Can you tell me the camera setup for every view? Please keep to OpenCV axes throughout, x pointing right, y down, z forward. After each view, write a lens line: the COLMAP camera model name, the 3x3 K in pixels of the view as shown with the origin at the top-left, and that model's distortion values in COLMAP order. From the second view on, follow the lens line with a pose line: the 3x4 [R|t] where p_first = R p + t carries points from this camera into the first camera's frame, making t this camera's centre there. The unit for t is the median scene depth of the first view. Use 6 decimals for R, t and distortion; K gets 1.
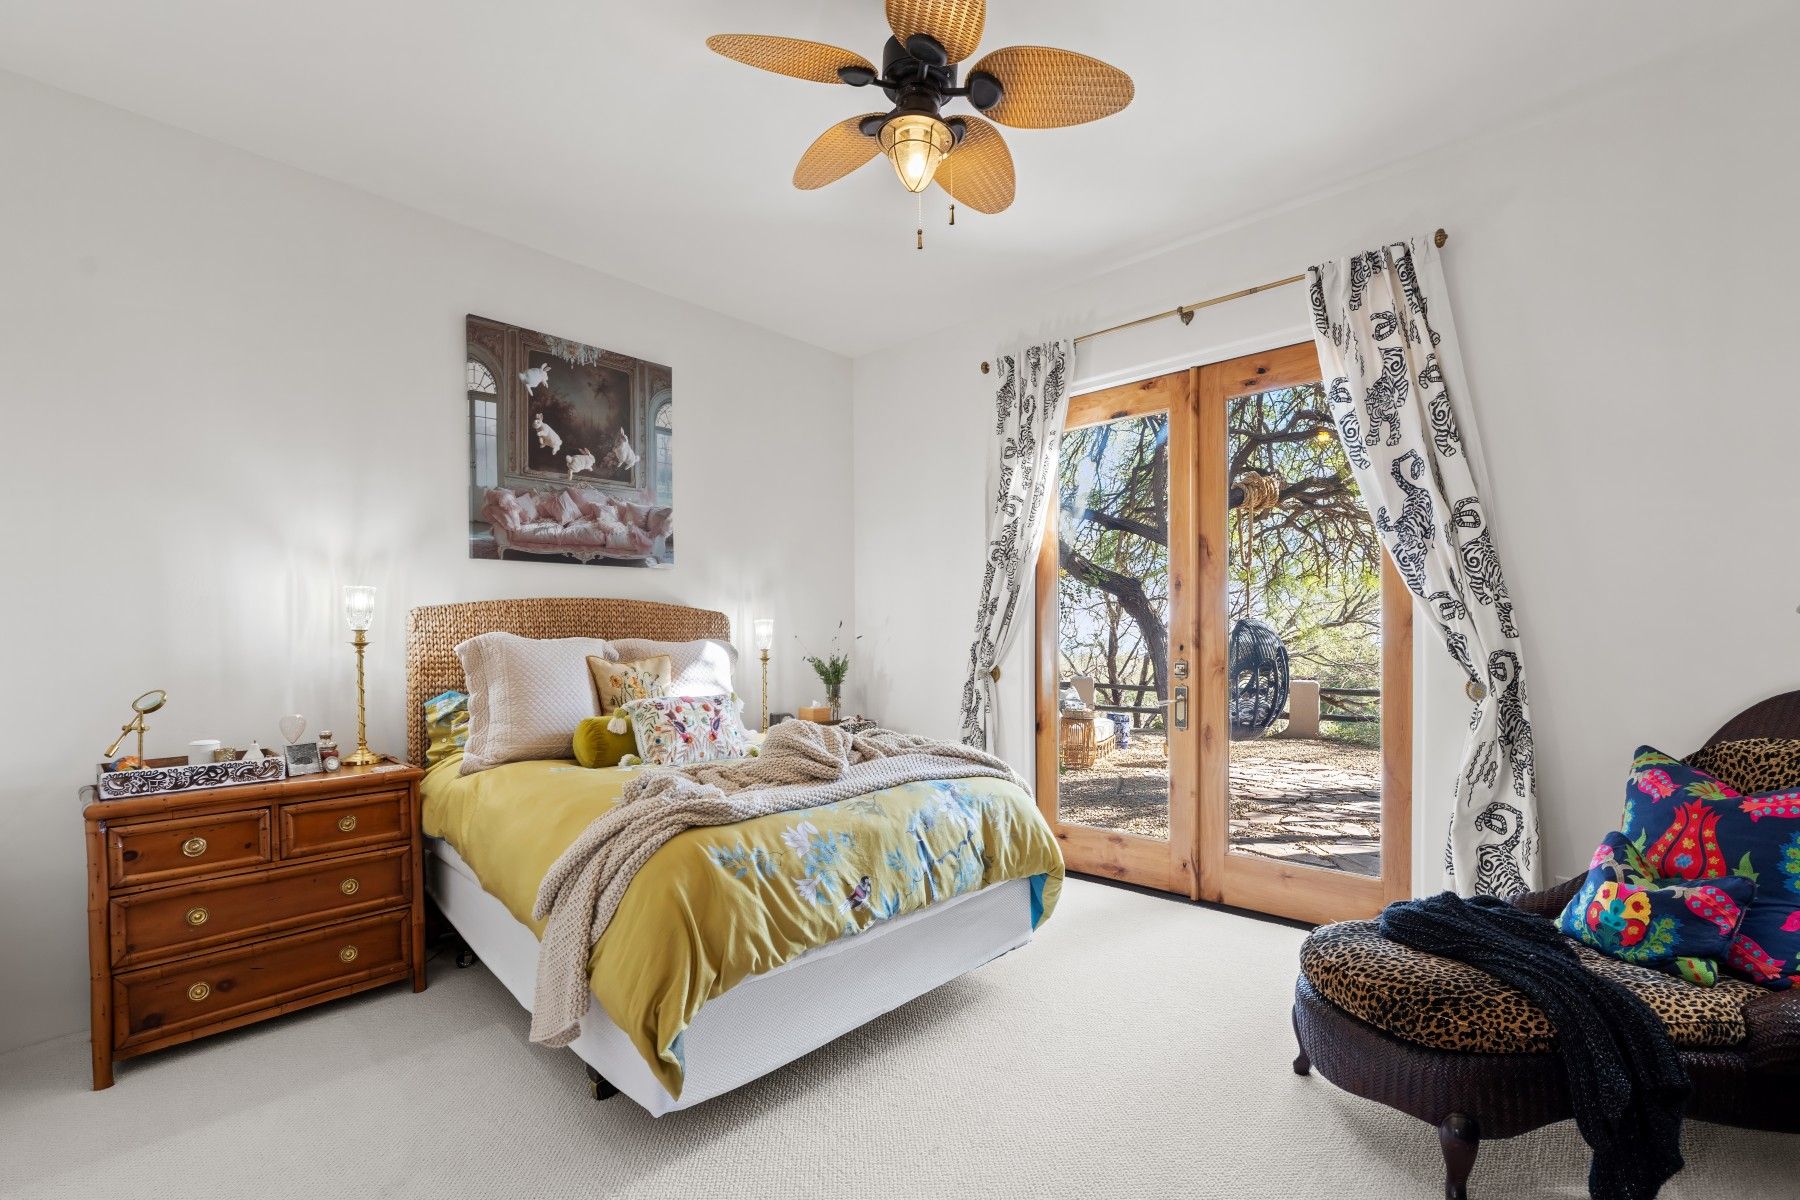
lens RADIAL K [[803.6, 0, 887.0], [0, 803.6, 617.6], [0, 0, 1]] dist [-0.006970, 0.000730]
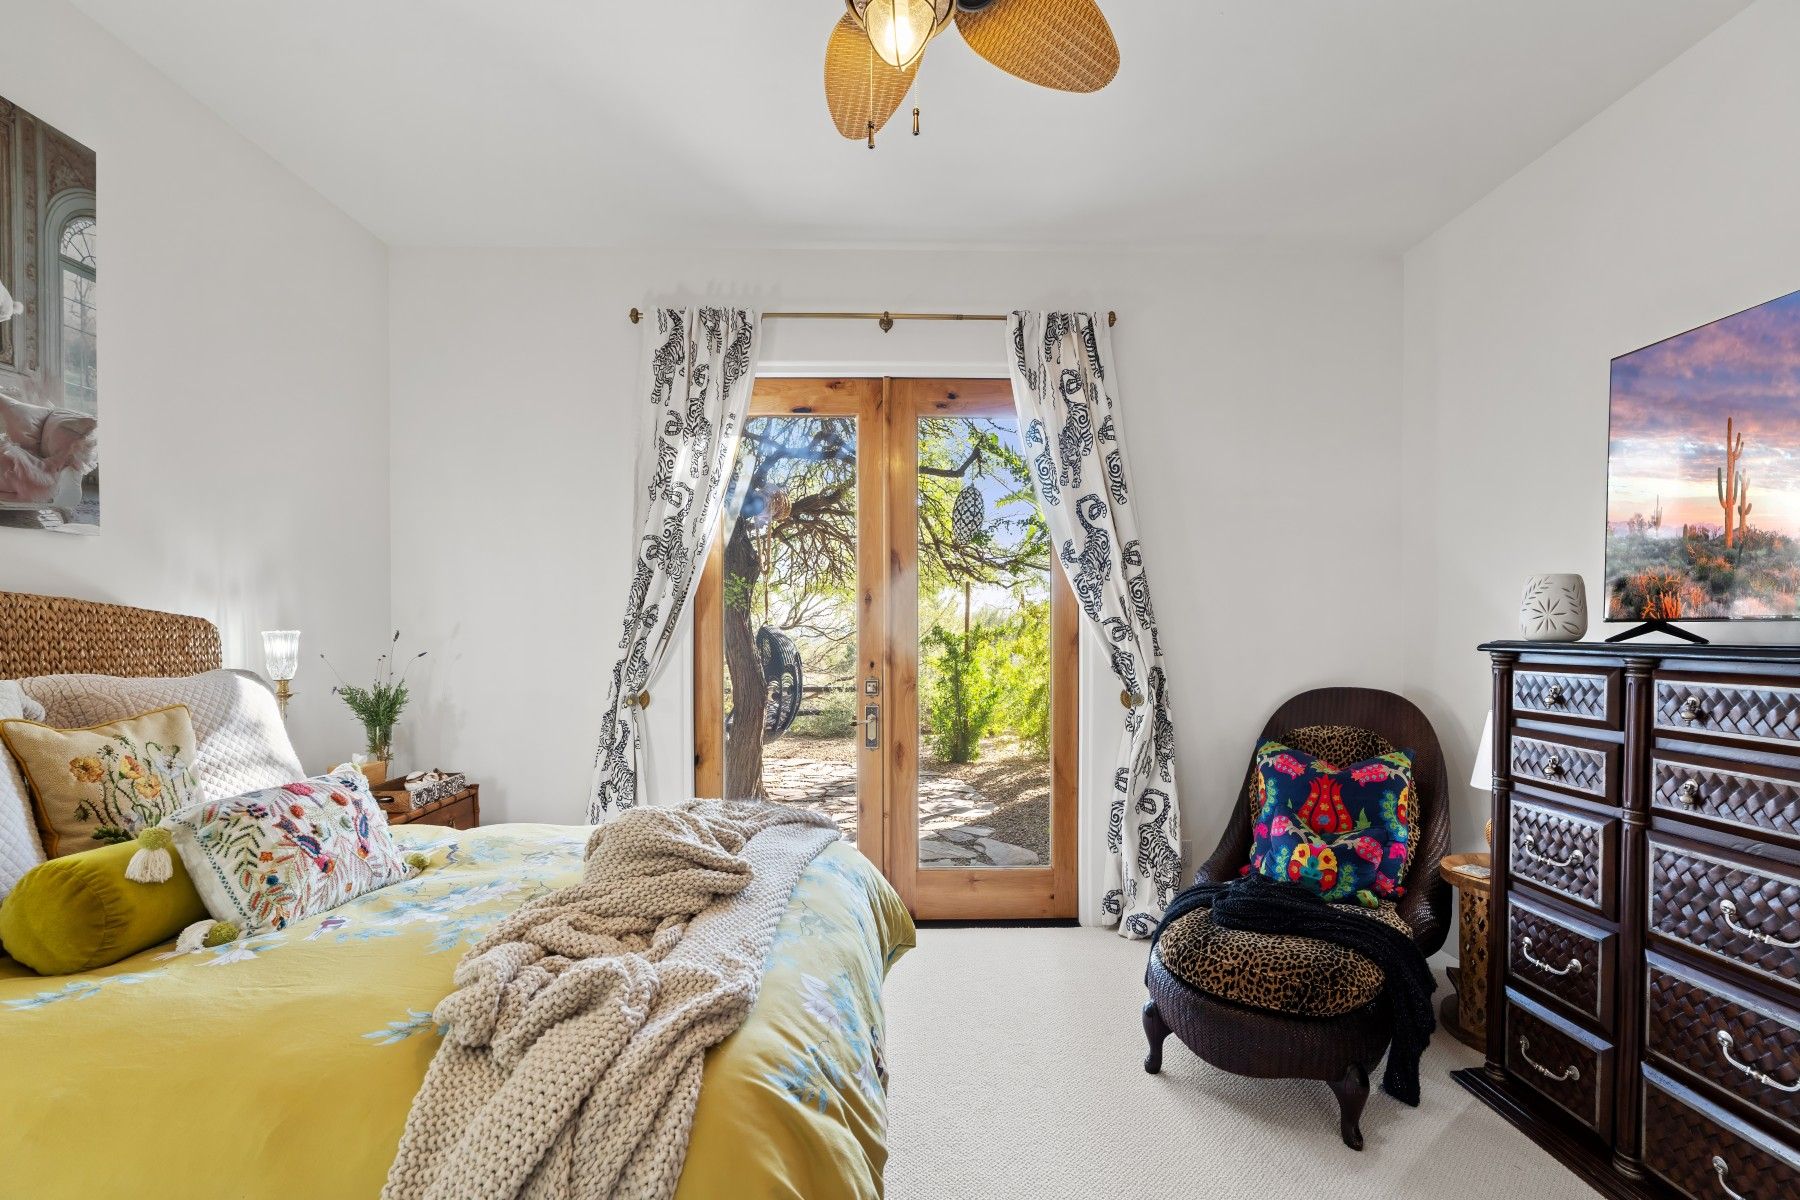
lens RADIAL K [[803.6, 0, 875.9], [0, 803.6, 622.4], [0, 0, 1]] dist [-0.006970, 0.000730]
pose [[0.716263, 0.011121, 0.697742, -0.353793], [-0.019446, 0.999803, 0.004027, -0.020335], [-0.697560, -0.016453, 0.716338, 0.352817]]
